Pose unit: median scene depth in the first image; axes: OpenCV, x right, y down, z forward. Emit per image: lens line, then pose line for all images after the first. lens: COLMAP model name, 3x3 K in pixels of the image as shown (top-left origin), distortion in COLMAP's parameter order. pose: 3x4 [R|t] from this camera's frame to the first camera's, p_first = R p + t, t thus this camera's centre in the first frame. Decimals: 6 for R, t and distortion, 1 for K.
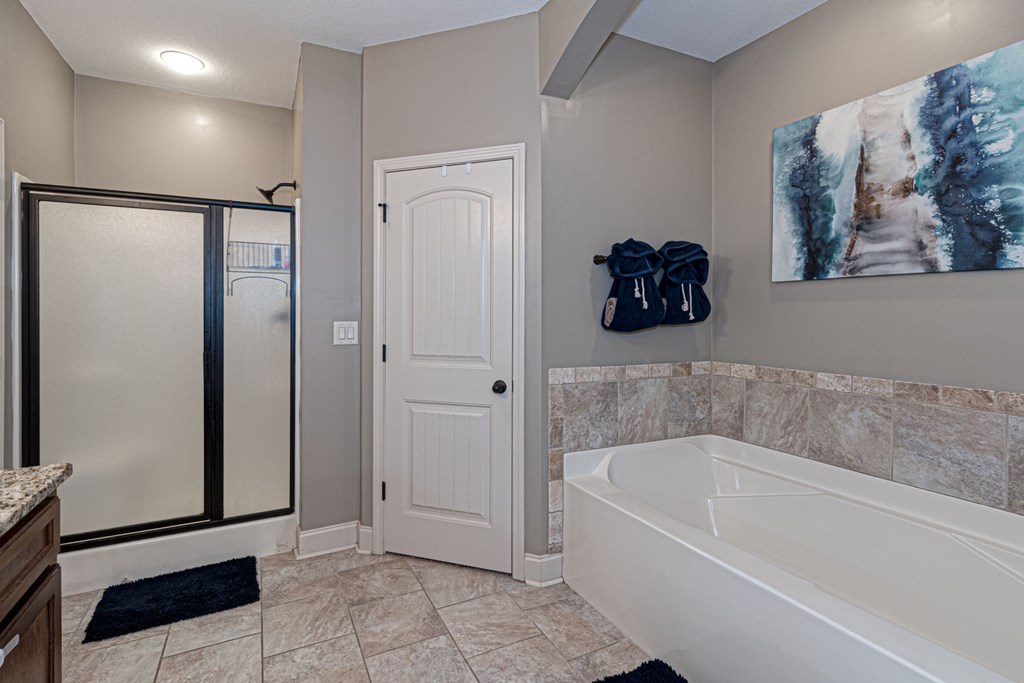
lens RADIAL K [[486.3, 0, 511.2], [0, 486.3, 313.6], [0, 0, 1]] dist [0.001382, 0.000396]
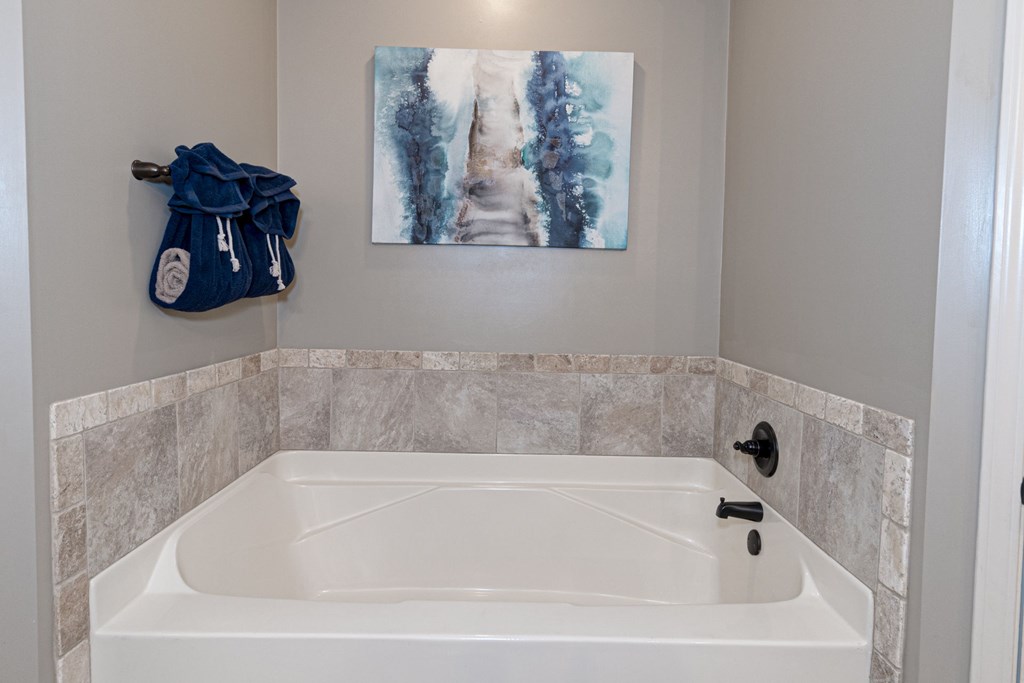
lens RADIAL K [[542.2, 0, 512.3], [0, 542.2, 312.0], [0, 0, 1]] dist [0.000357, 0.000233]
pose [[0.457502, -0.033004, 0.888596, -0.176045], [-0.020568, 0.998651, 0.047681, 0.001236], [-0.888971, -0.040091, 0.456206, 0.470389]]
